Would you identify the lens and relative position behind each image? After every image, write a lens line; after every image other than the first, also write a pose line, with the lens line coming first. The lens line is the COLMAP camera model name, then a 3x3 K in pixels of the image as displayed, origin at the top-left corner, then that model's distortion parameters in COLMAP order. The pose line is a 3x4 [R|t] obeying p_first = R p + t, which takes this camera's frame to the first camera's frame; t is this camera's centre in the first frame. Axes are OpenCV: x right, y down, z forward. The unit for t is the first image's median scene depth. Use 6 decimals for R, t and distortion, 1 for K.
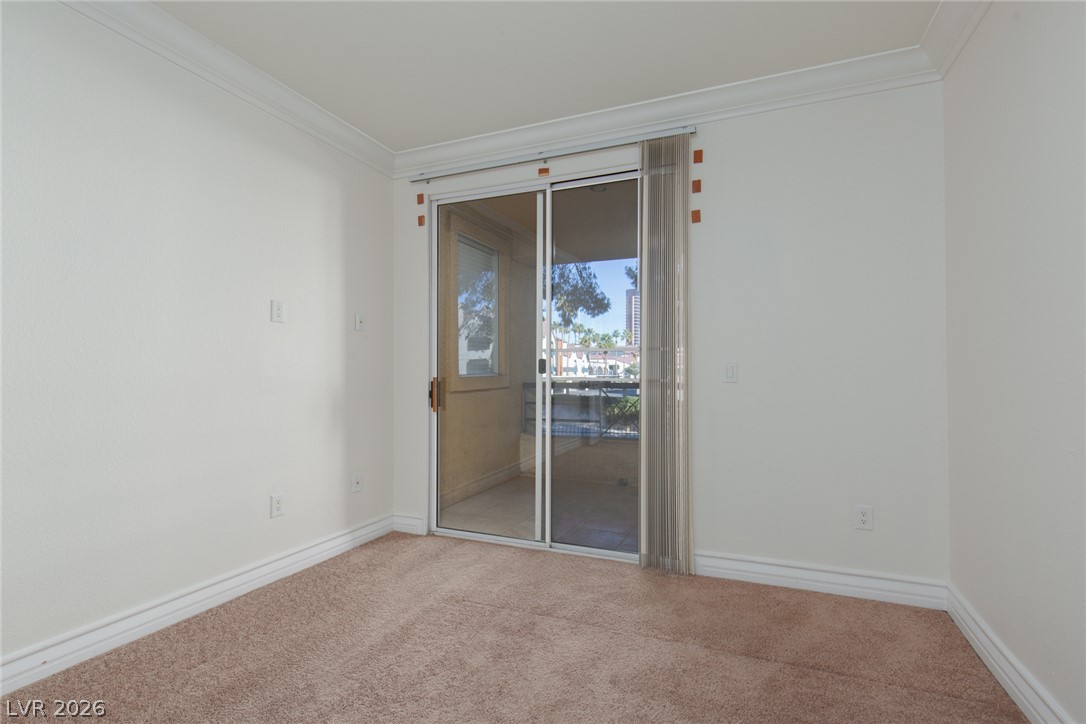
lens RADIAL K [[508.4, 0, 544.2], [0, 508.4, 367.4], [0, 0, 1]] dist [0.003221, 0.000185]
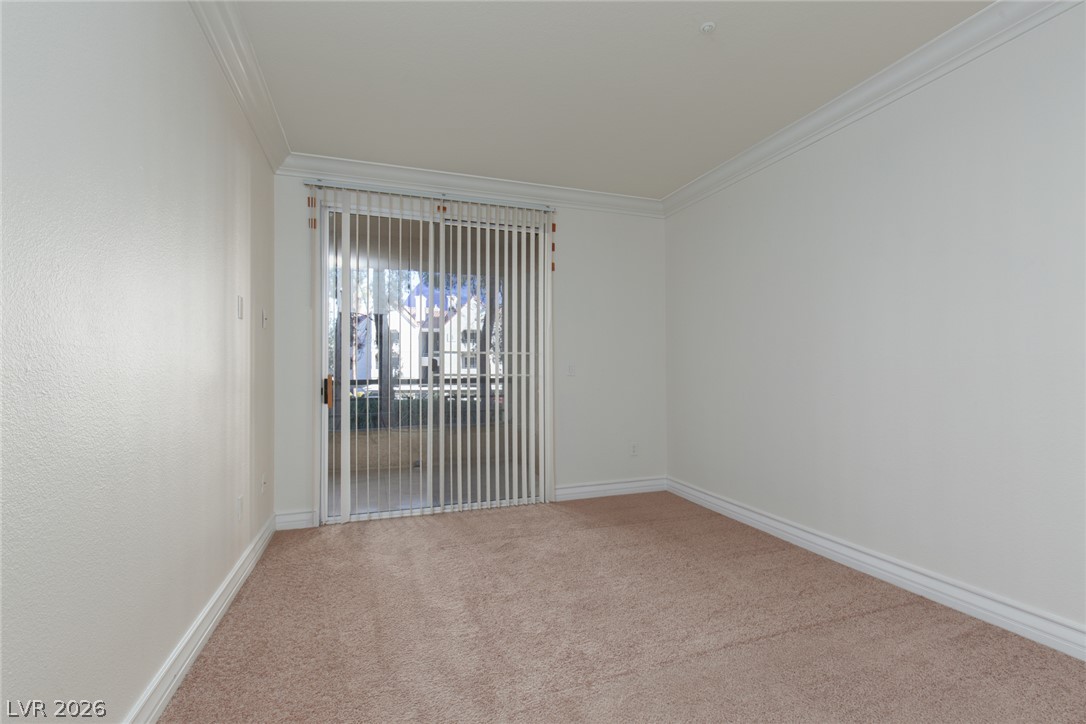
lens RADIAL K [[508.4, 0, 544.2], [0, 508.4, 367.4], [0, 0, 1]] dist [0.003221, 0.000185]
pose [[0.734270, 0.000967, 0.678857, -0.607909], [-0.003865, 0.999989, 0.002756, -0.001085], [-0.678847, -0.004648, 0.734265, -0.079558]]
